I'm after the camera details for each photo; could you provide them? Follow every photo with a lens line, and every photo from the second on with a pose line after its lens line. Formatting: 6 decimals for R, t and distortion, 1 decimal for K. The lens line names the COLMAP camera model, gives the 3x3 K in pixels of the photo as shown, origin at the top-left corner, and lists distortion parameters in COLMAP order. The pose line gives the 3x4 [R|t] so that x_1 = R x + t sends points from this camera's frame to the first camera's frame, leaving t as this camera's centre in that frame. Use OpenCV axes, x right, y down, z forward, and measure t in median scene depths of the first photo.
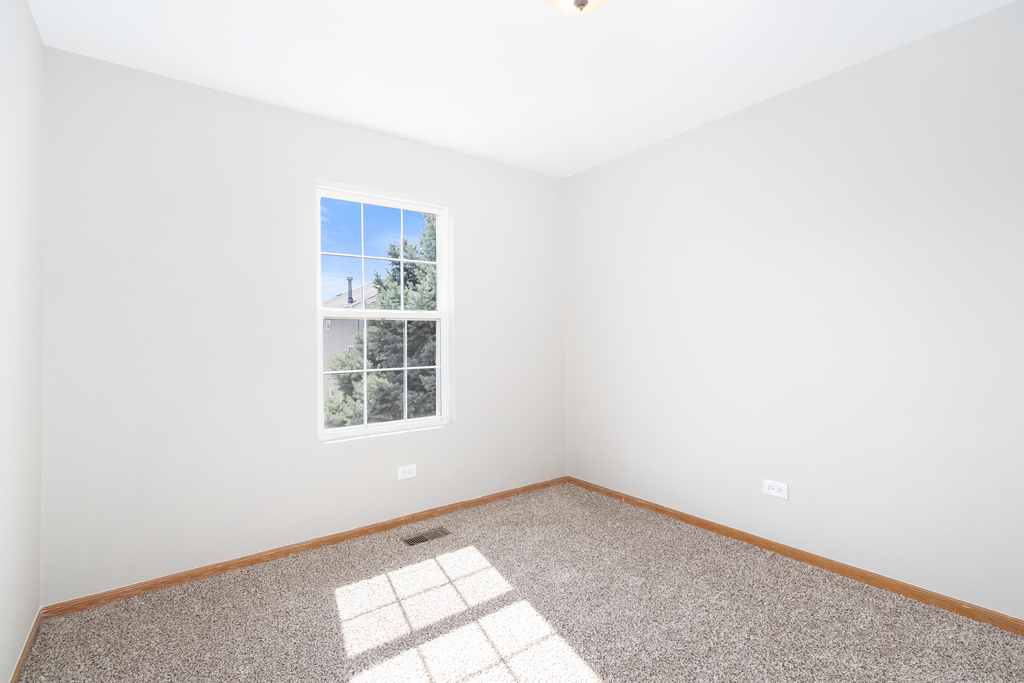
lens RADIAL K [[465.0, 0, 515.6], [0, 465.0, 340.4], [0, 0, 1]] dist [-0.003560, -0.000891]
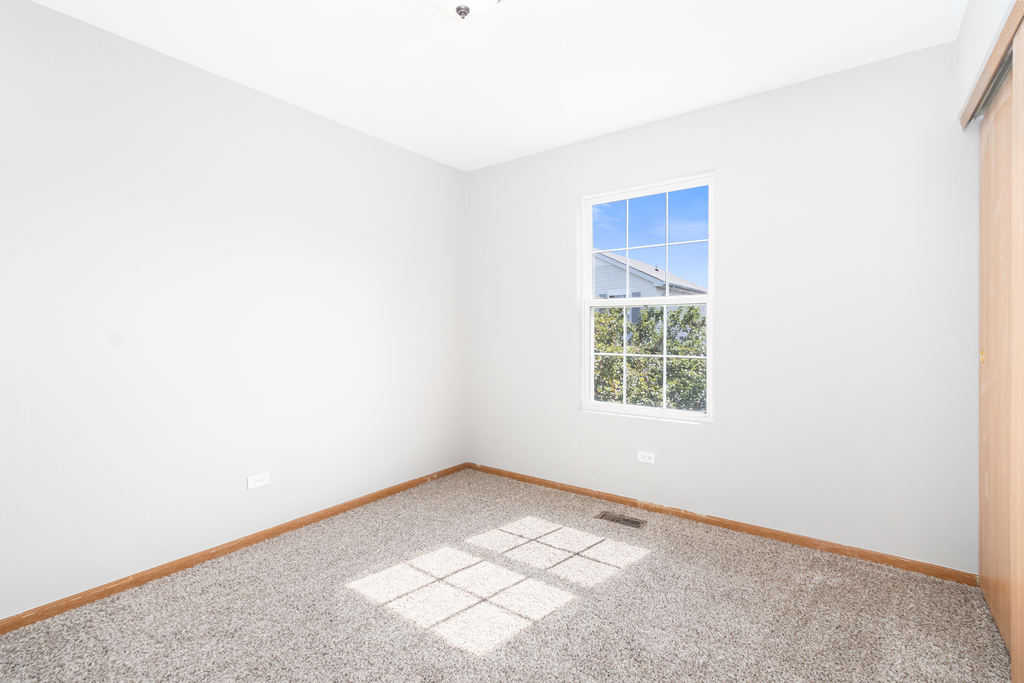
lens RADIAL K [[465.0, 0, 487.8], [0, 465.0, 330.9], [0, 0, 1]] dist [-0.003560, -0.000891]
pose [[0.274172, 0.030036, -0.961212, 0.736152], [-0.017590, 0.999502, 0.026215, -0.013564], [0.961520, 0.009720, 0.274564, 0.462565]]
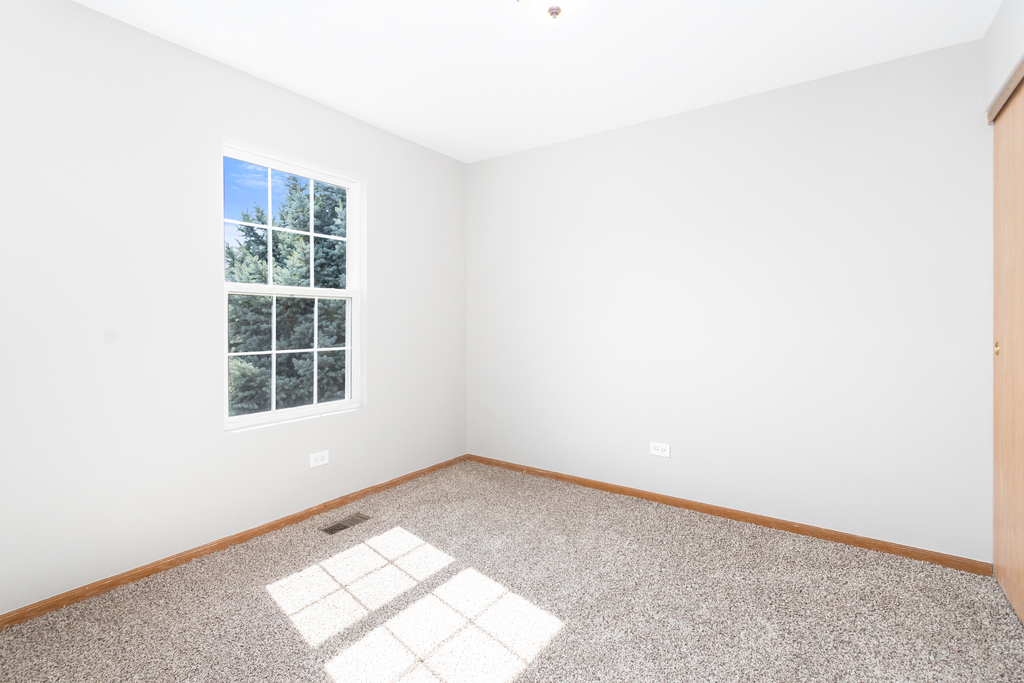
lens RADIAL K [[465.0, 0, 513.8], [0, 465.0, 332.3], [0, 0, 1]] dist [-0.003560, -0.000891]
pose [[0.954229, 0.007189, 0.298990, -0.165684], [-0.012115, 0.999820, 0.014627, 0.008485], [-0.298831, -0.017580, 0.954144, -0.016865]]
